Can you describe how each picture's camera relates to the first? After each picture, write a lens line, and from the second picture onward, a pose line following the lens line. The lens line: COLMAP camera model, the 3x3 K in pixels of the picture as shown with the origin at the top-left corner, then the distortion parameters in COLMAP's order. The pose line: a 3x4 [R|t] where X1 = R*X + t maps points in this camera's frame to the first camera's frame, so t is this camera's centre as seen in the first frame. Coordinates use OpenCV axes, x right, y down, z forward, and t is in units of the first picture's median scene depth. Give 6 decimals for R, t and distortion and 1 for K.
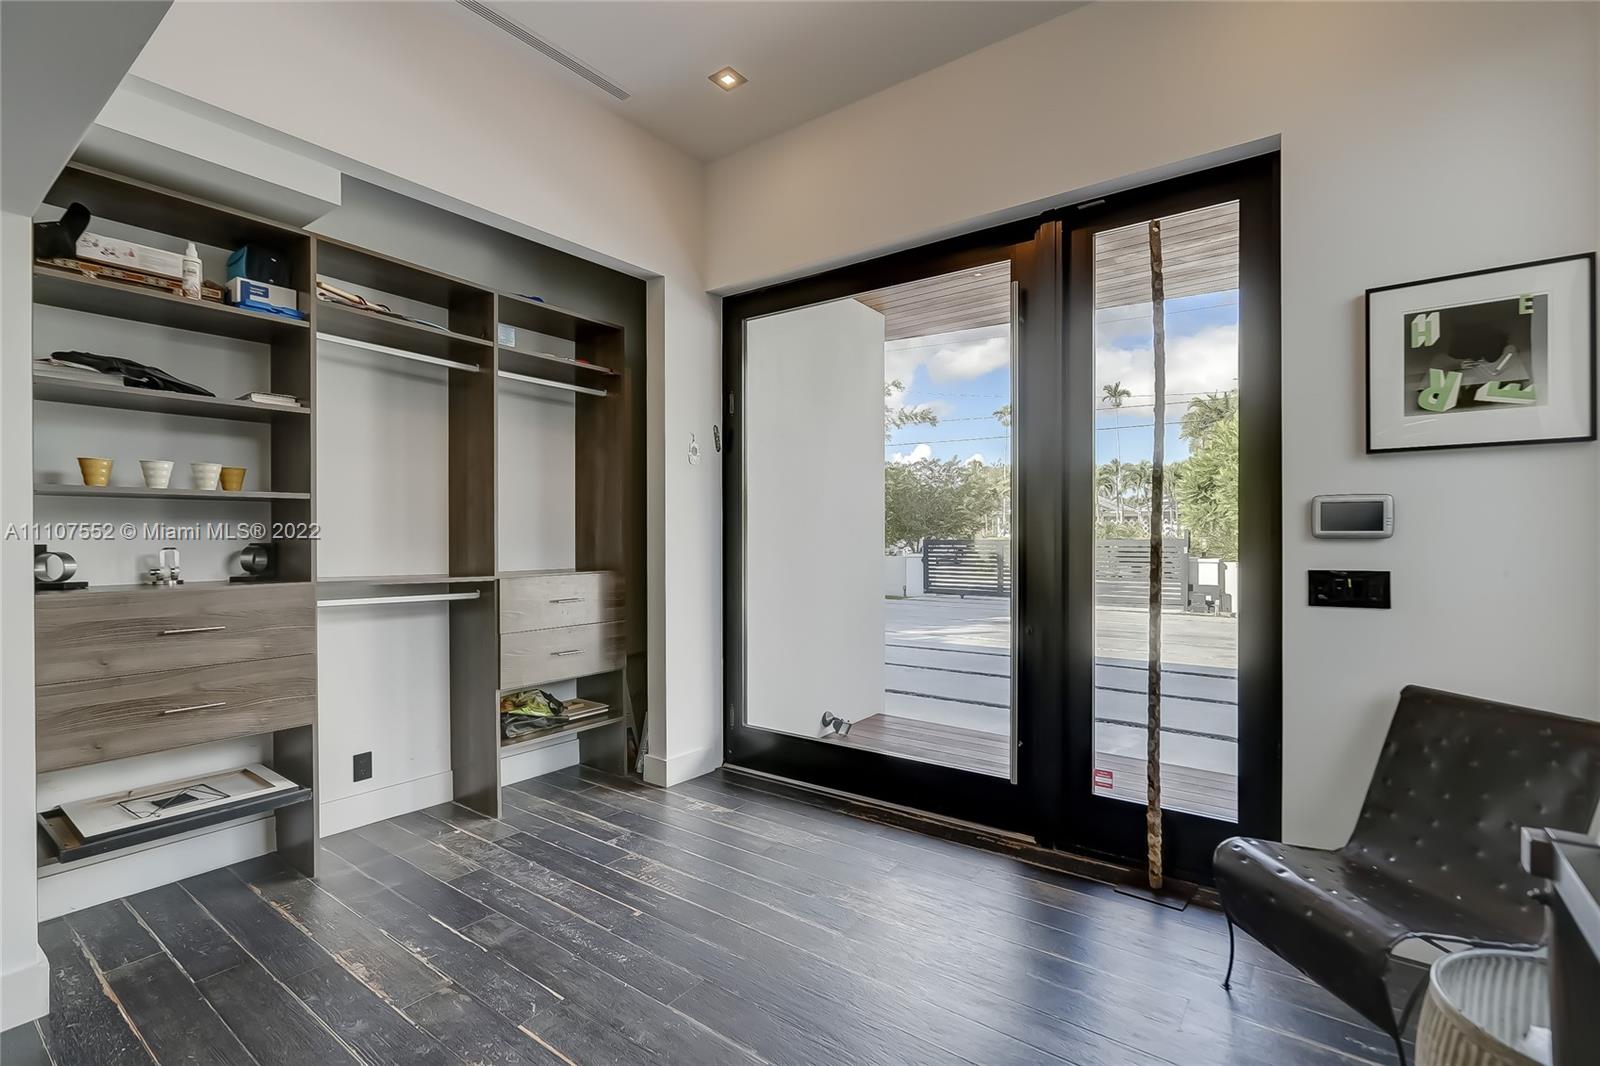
lens RADIAL K [[721.3, 0, 852.3], [0, 721.3, 531.9], [0, 0, 1]] dist [0.000376, 0.001998]
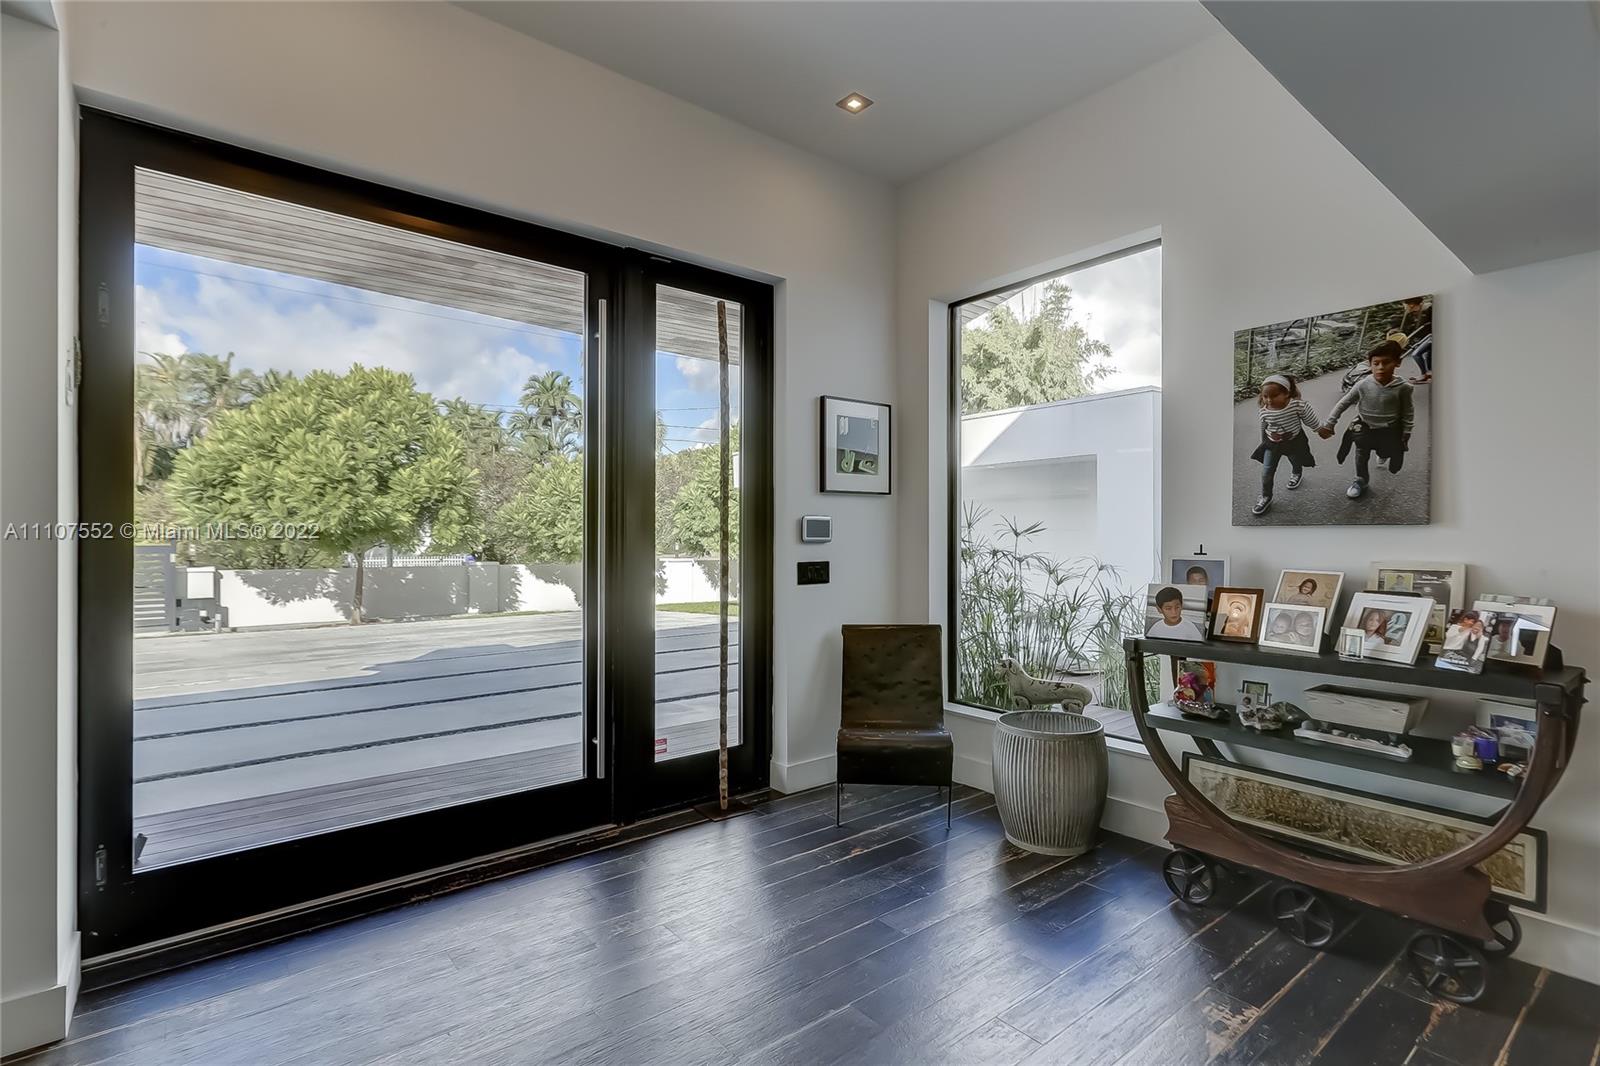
lens RADIAL K [[721.3, 0, 795.8], [0, 721.3, 538.5], [0, 0, 1]] dist [0.000376, 0.001998]
pose [[0.299008, 0.001347, 0.954250, -0.710787], [-0.004410, 0.999990, -0.000029, 0.000417], [-0.954240, -0.004200, 0.299011, 0.433307]]
